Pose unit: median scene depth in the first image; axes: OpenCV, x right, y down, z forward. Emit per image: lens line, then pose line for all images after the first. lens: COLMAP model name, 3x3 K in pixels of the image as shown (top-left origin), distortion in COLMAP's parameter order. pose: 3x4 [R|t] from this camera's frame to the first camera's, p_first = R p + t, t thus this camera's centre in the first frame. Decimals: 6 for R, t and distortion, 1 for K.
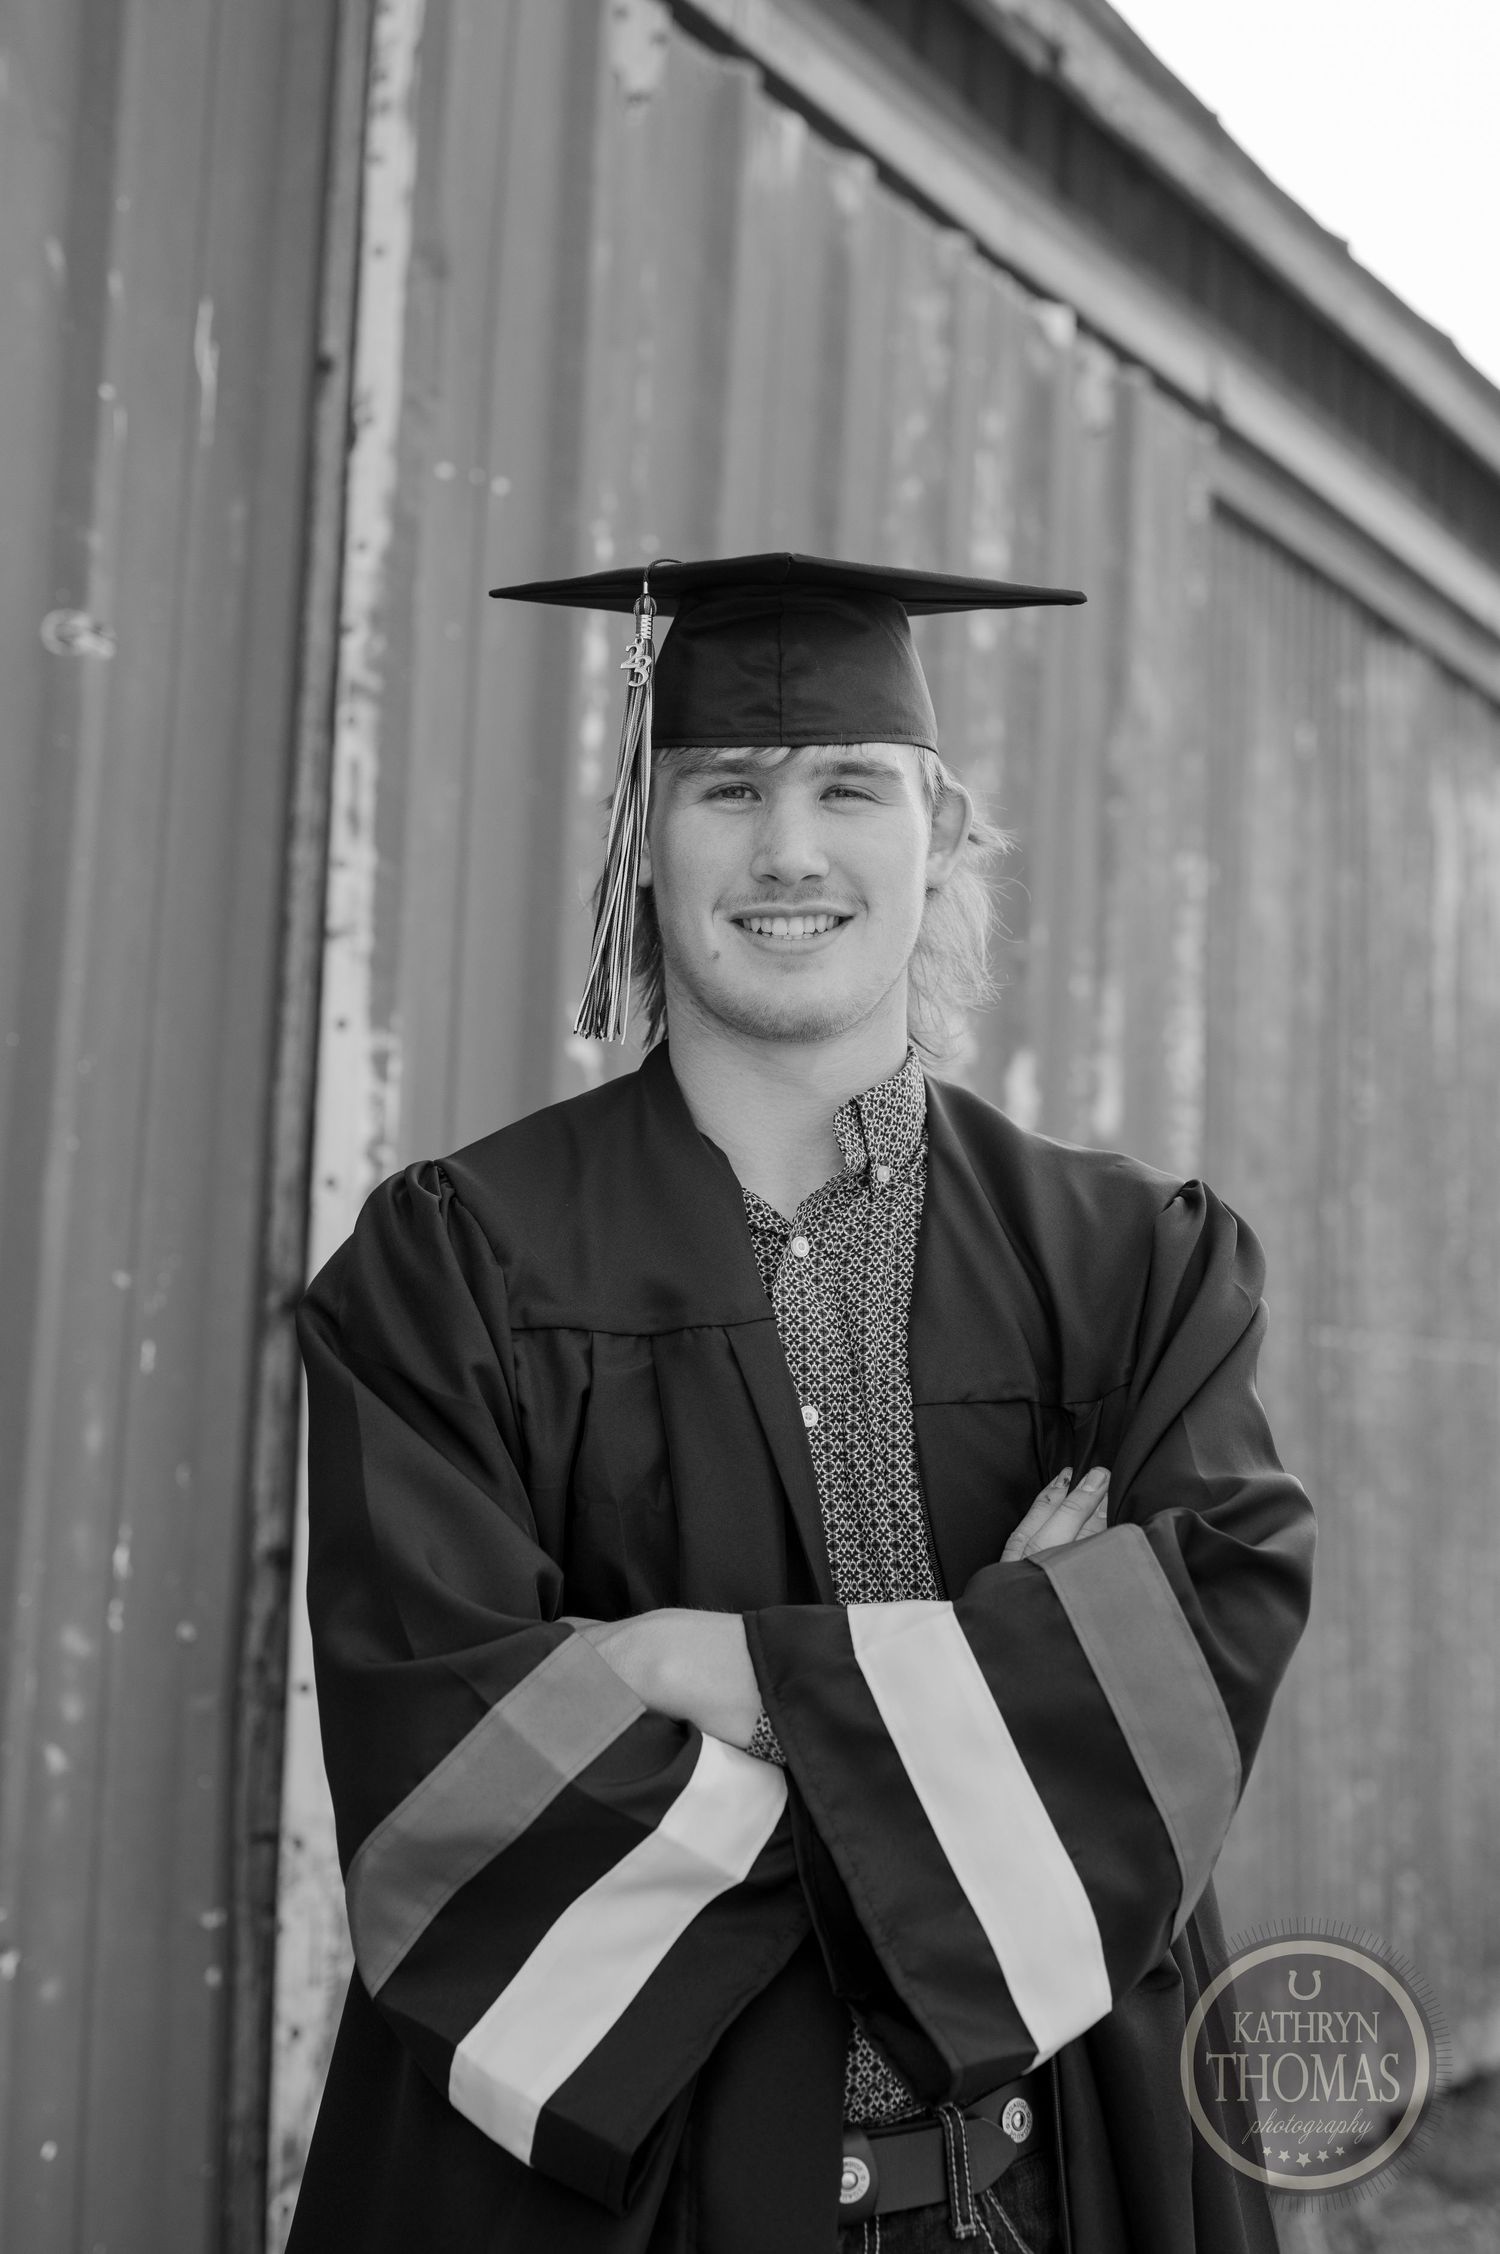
lens RADIAL K [[3203.5, 0, 744.0], [0, 3203.5, 1121.5], [0, 0, 1]] dist [-0.001492, 0.001365]
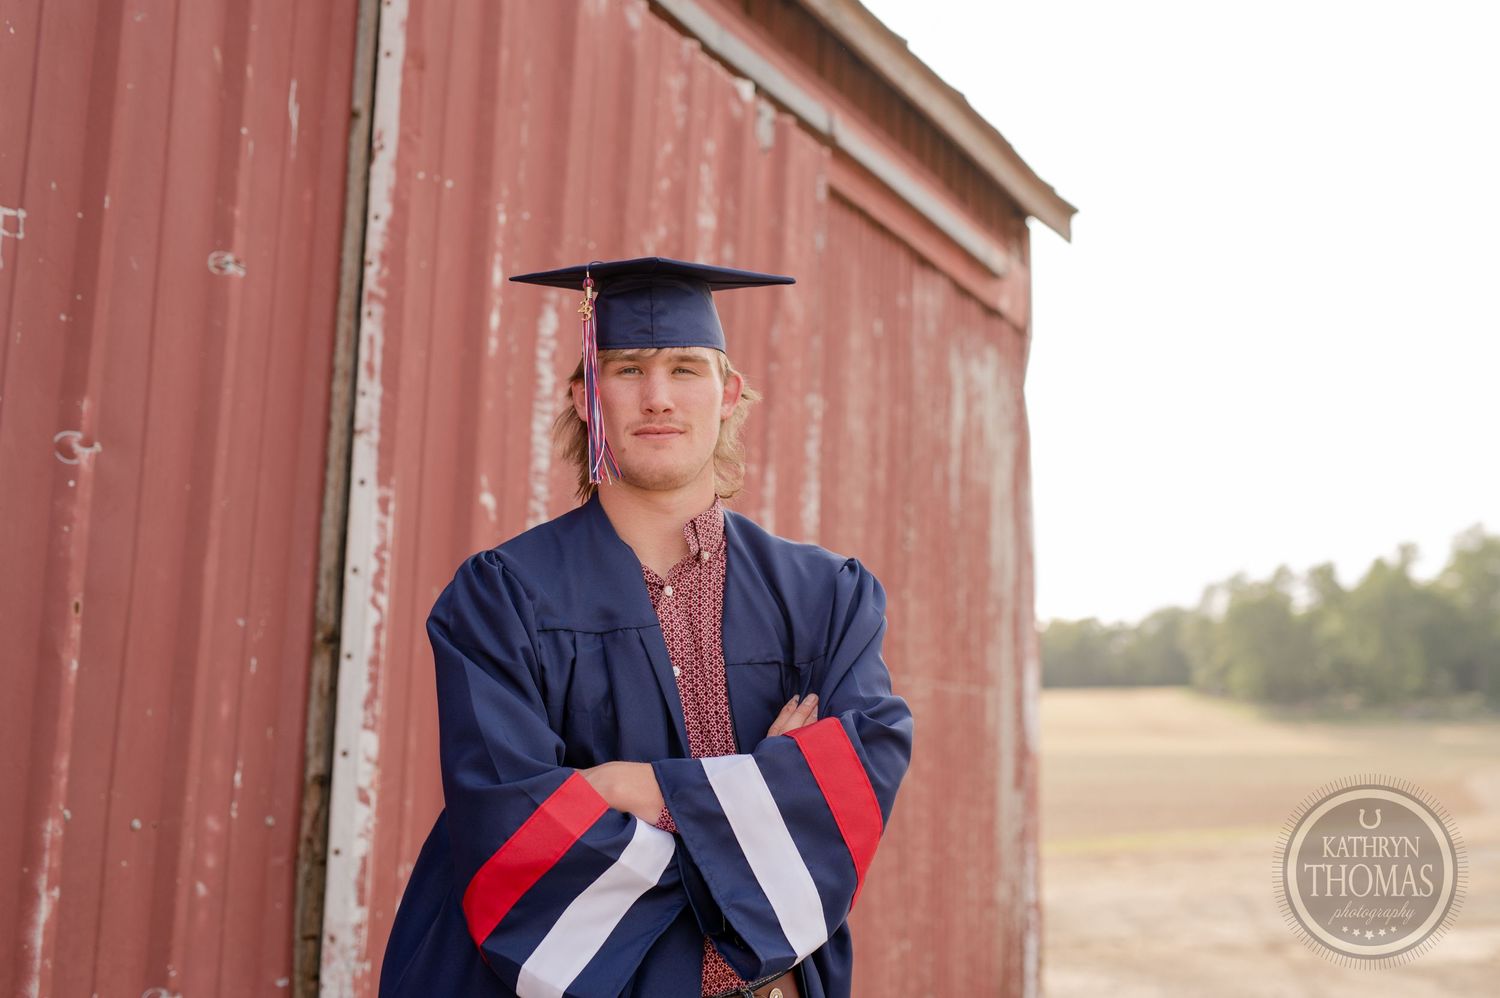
lens RADIAL K [[2123.7, 0, 758.4], [0, 2123.7, 501.0], [0, 0, 1]] dist [0.007846, 0.035954]
pose [[0.991757, 0.016306, 0.127092, -0.055847], [-0.012938, 0.999544, -0.027285, 0.009660], [-0.127479, 0.025416, 0.991516, -0.207058]]
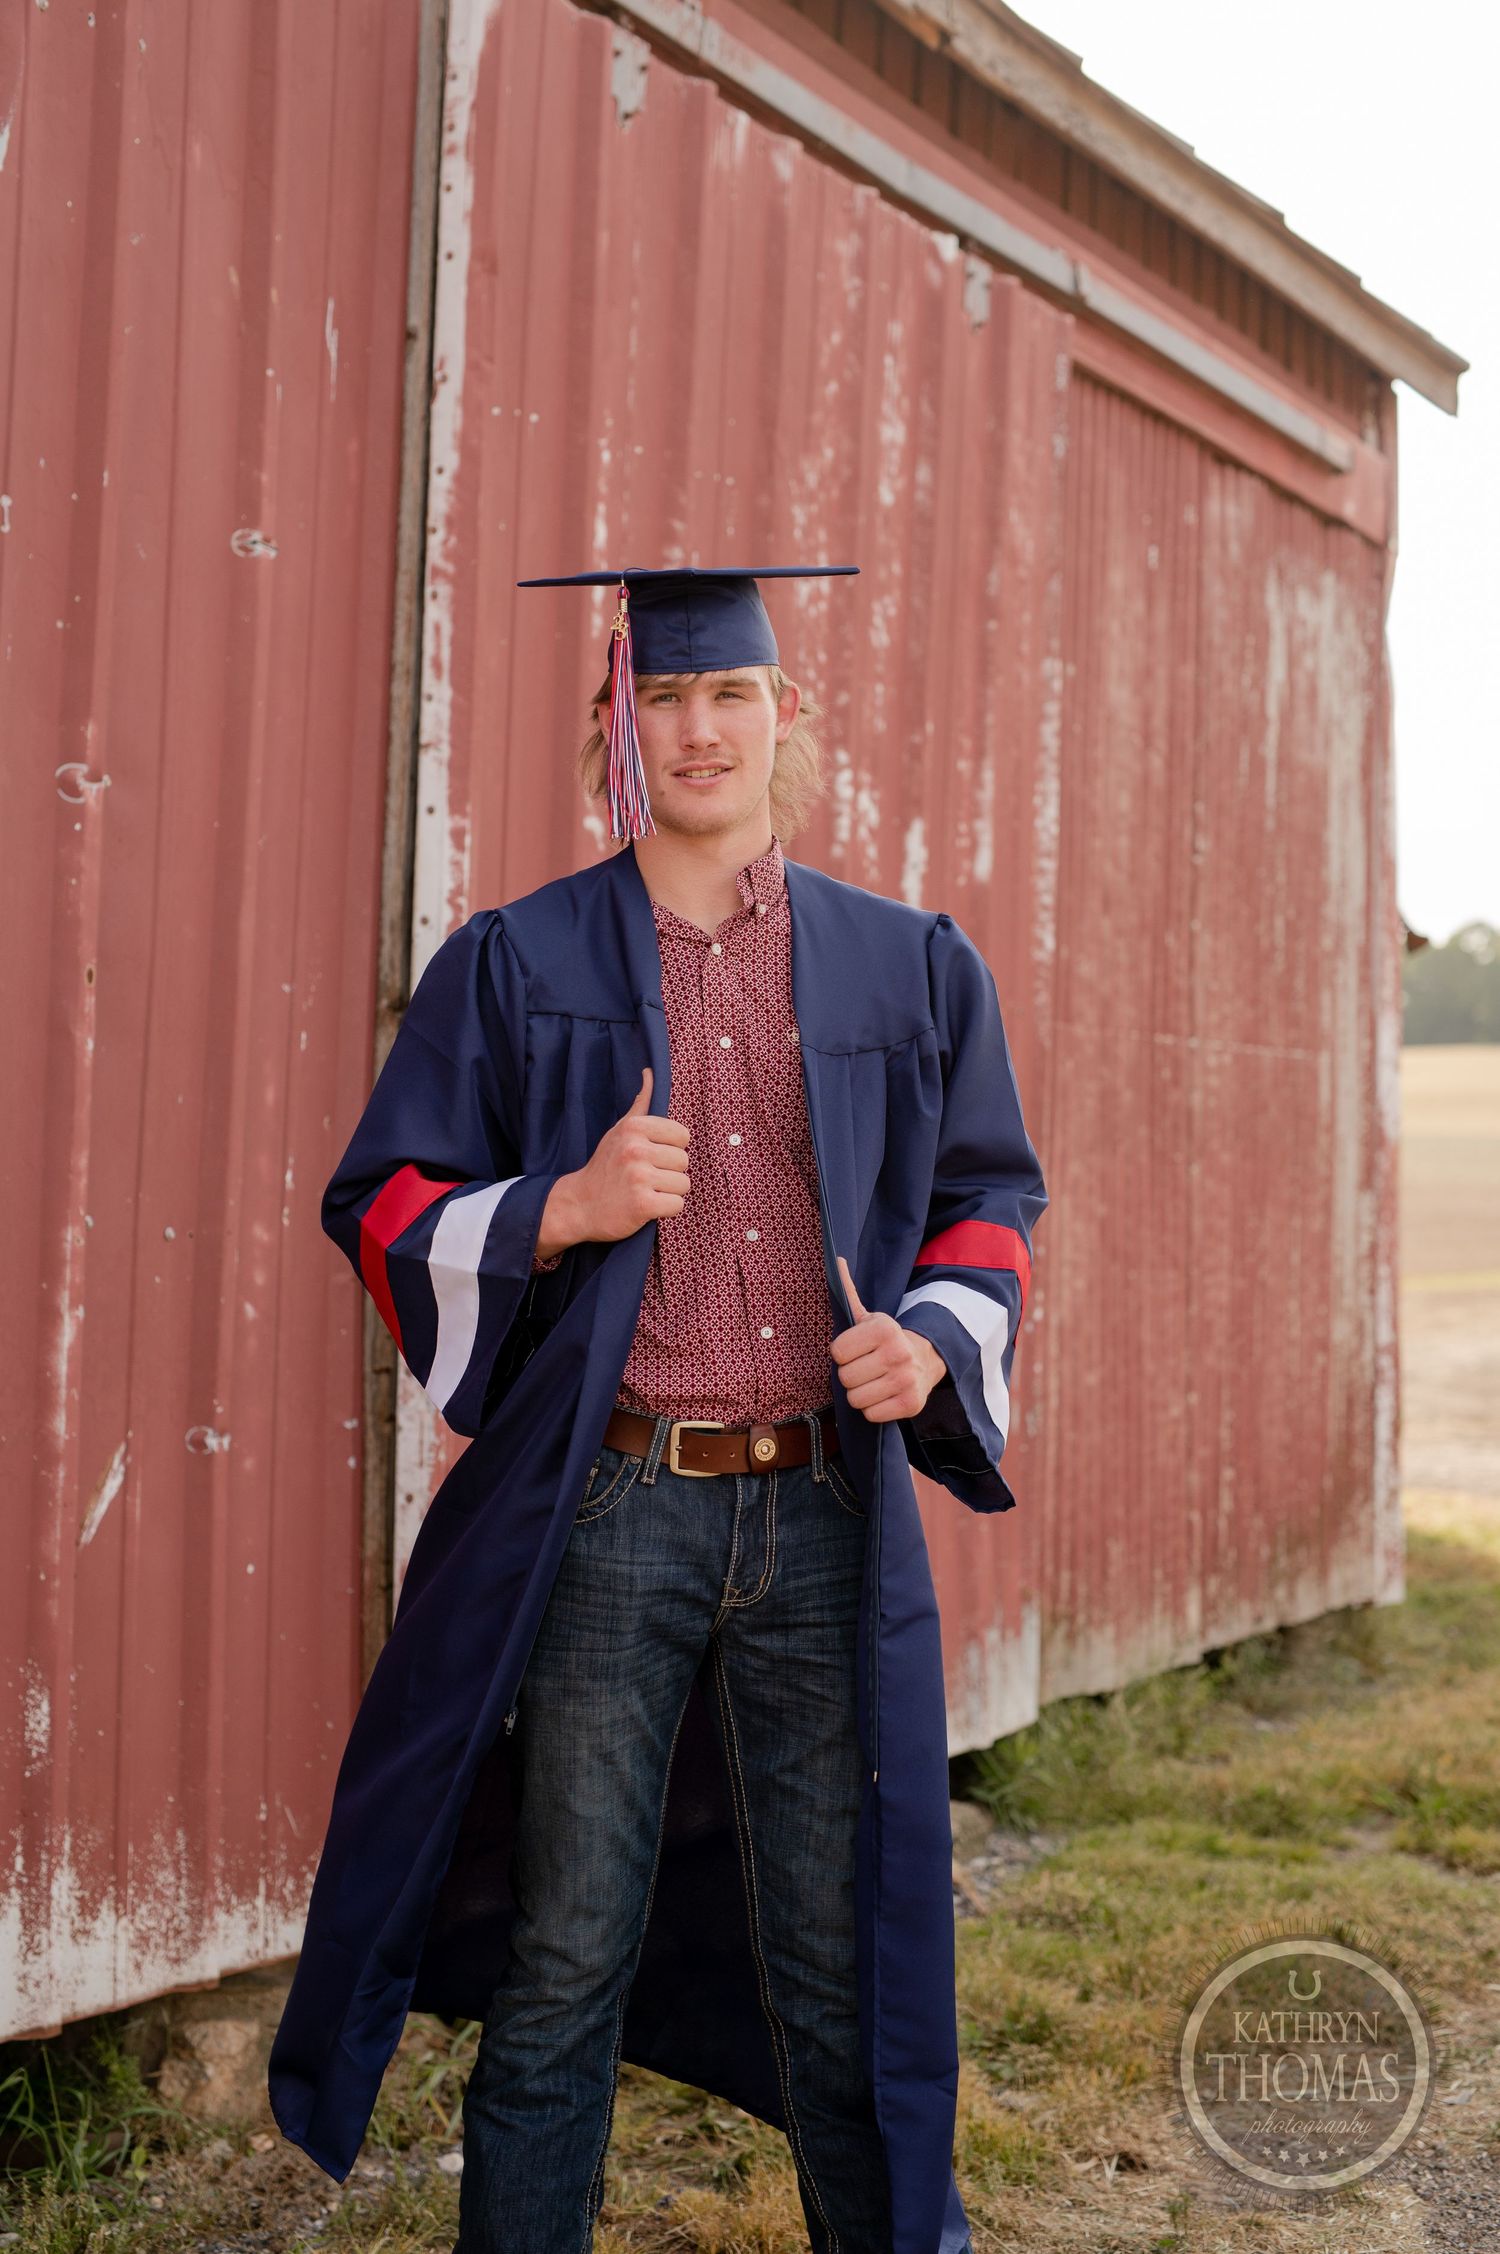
lens RADIAL K [[3178.3, 0, 733.7], [0, 3178.3, 1125.2], [0, 0, 1]] dist [0.003060, 0.077179]
pose [[0.999857, -0.002681, 0.016673, -0.013883], [0.001221, 0.996214, 0.086926, -0.013294], [-0.016843, -0.086894, 0.996075, -0.427364]]
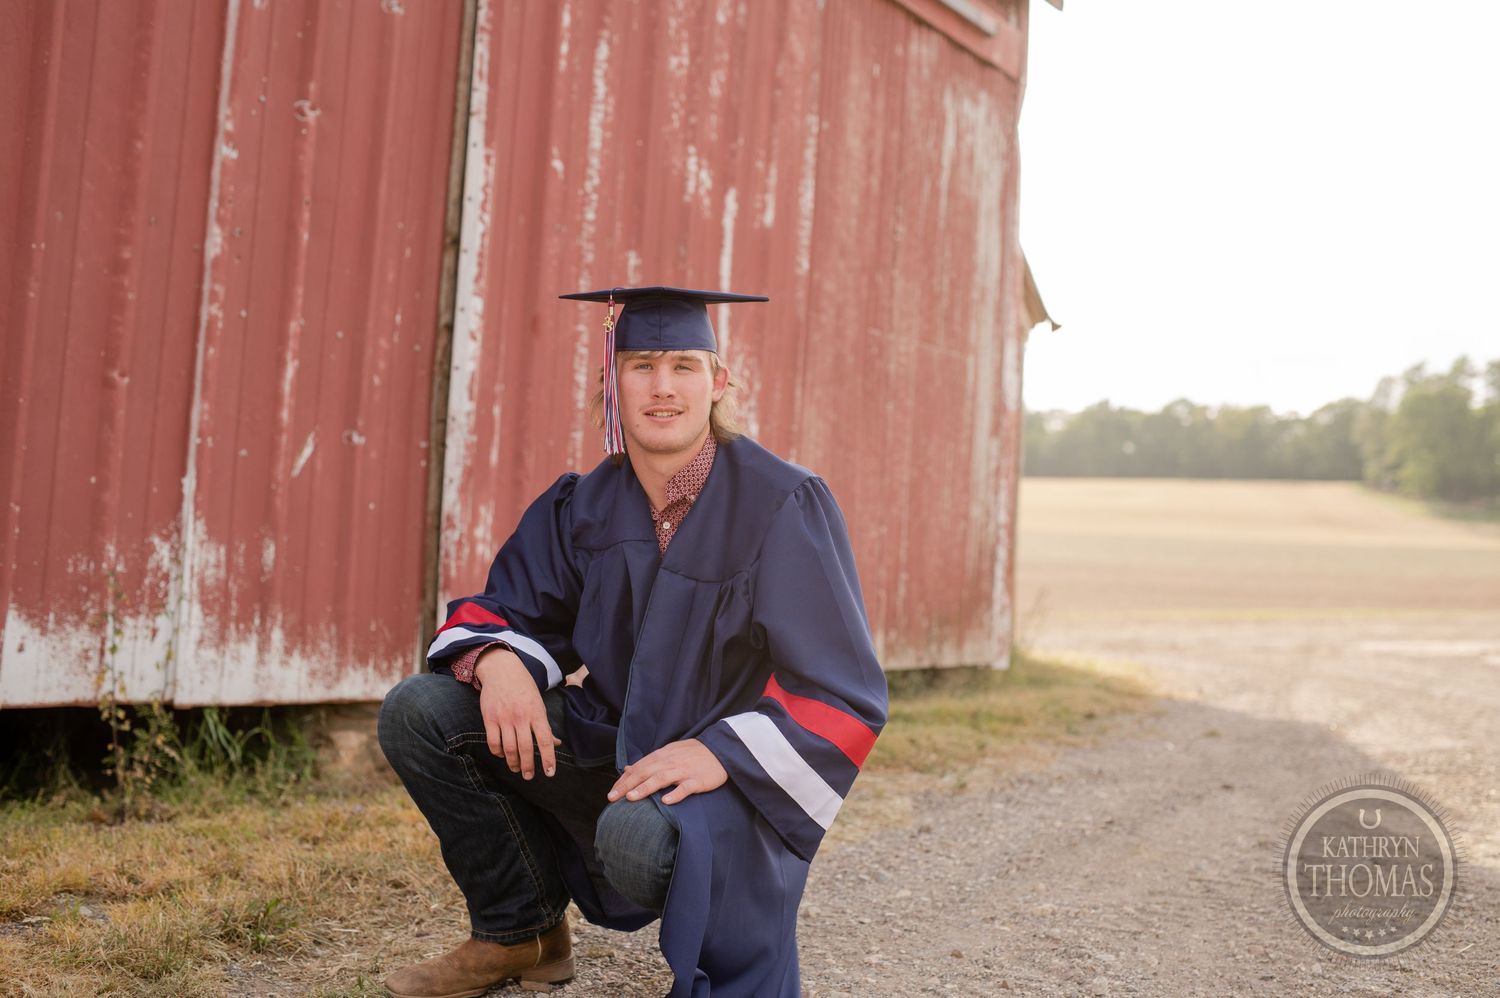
lens RADIAL K [[2123.7, 0, 758.4], [0, 2123.7, 501.0], [0, 0, 1]] dist [0.007846, 0.035954]
pose [[0.998161, 0.035660, 0.049021, 0.048739], [-0.039405, 0.996199, 0.077687, 0.130976], [-0.046065, -0.079475, 0.995772, -0.957214]]
